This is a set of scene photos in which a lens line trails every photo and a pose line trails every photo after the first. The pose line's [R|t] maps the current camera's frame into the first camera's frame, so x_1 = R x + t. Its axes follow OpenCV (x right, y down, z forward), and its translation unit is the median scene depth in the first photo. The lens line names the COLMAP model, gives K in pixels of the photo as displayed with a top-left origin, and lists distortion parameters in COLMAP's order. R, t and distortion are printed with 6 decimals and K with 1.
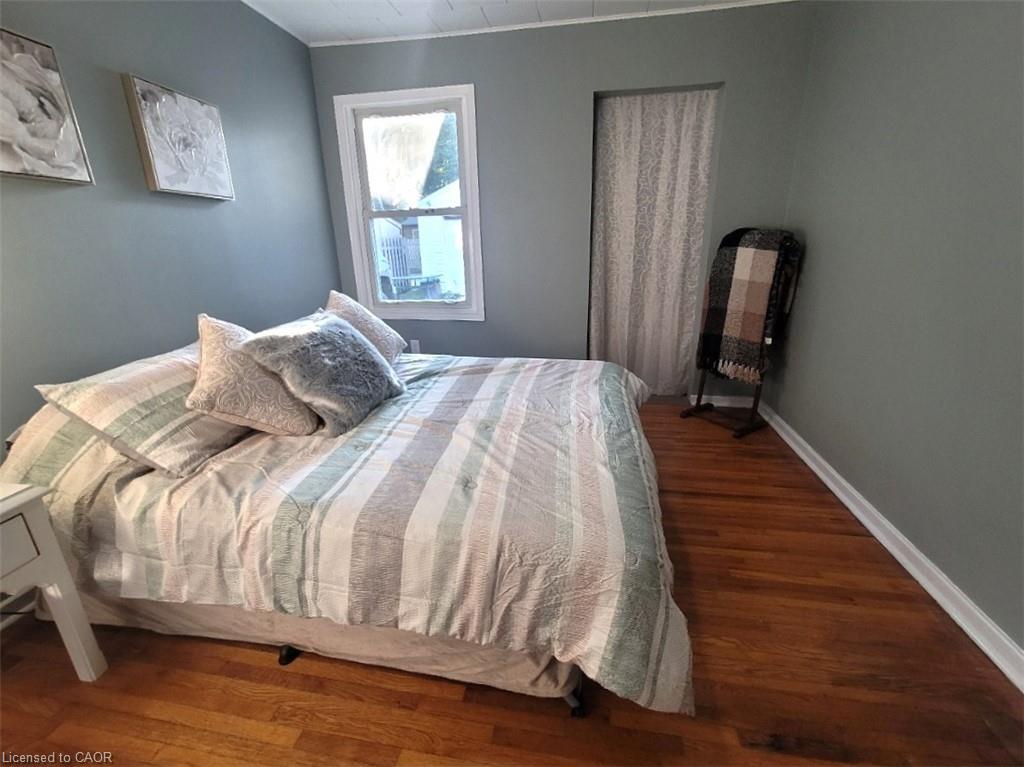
lens RADIAL K [[428.0, 0, 508.0], [0, 428.0, 381.9], [0, 0, 1]] dist [-0.007435, 0.002193]
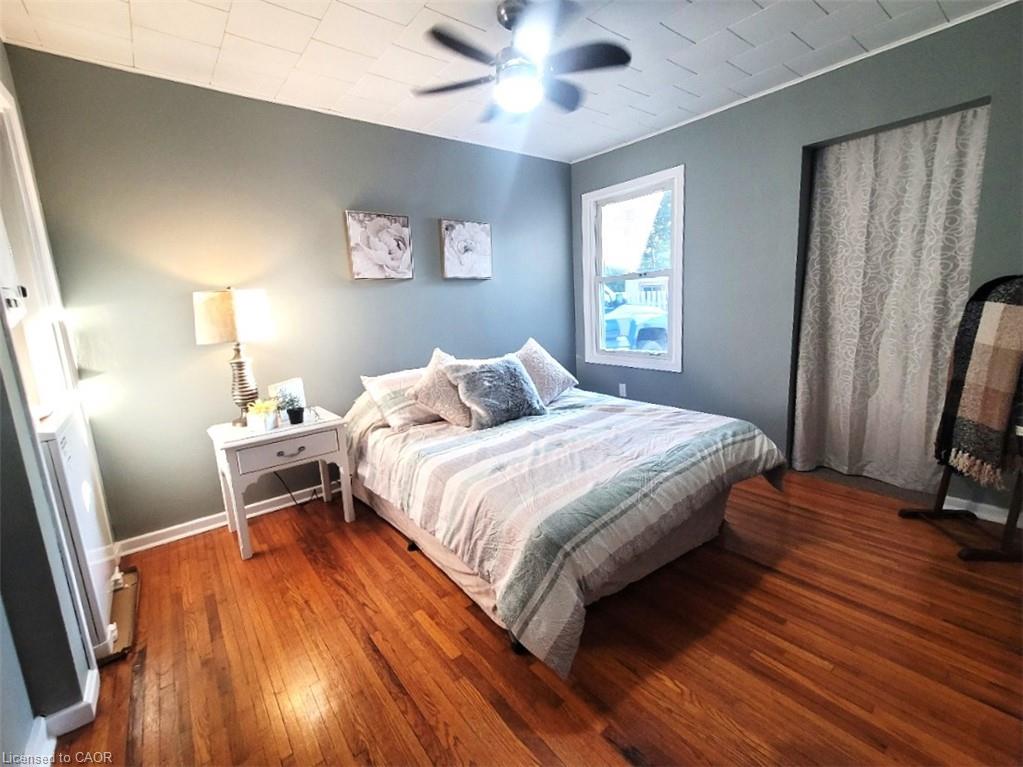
lens RADIAL K [[427.6, 0, 515.4], [0, 427.6, 383.0], [0, 0, 1]] dist [-0.007435, 0.002193]
pose [[0.757362, 0.103503, -0.644740, 0.667179], [-0.173506, 0.983763, -0.045886, 0.004028], [0.629522, 0.146619, 0.763023, -0.111291]]
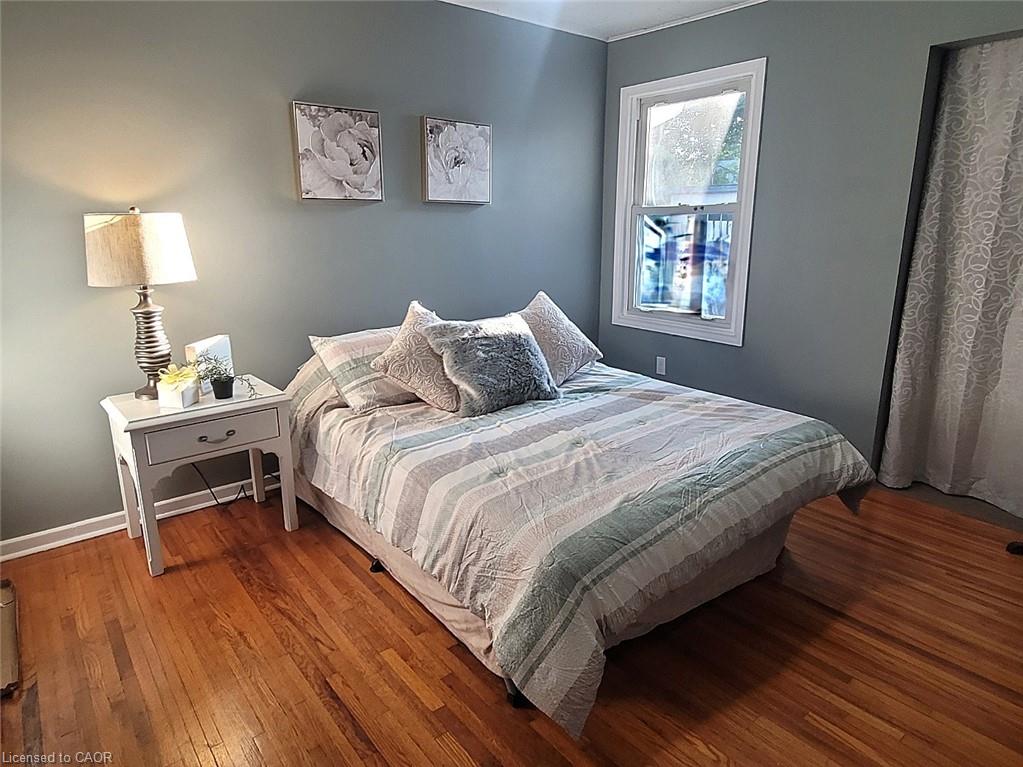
lens RADIAL K [[603.4, 0, 519.3], [0, 603.4, 378.8], [0, 0, 1]] dist [-0.012669, 0.006575]
pose [[0.764688, 0.180250, -0.618678, 0.678606], [-0.217245, 0.975989, 0.015836, -0.031224], [0.606677, 0.122295, 0.785485, -0.195486]]
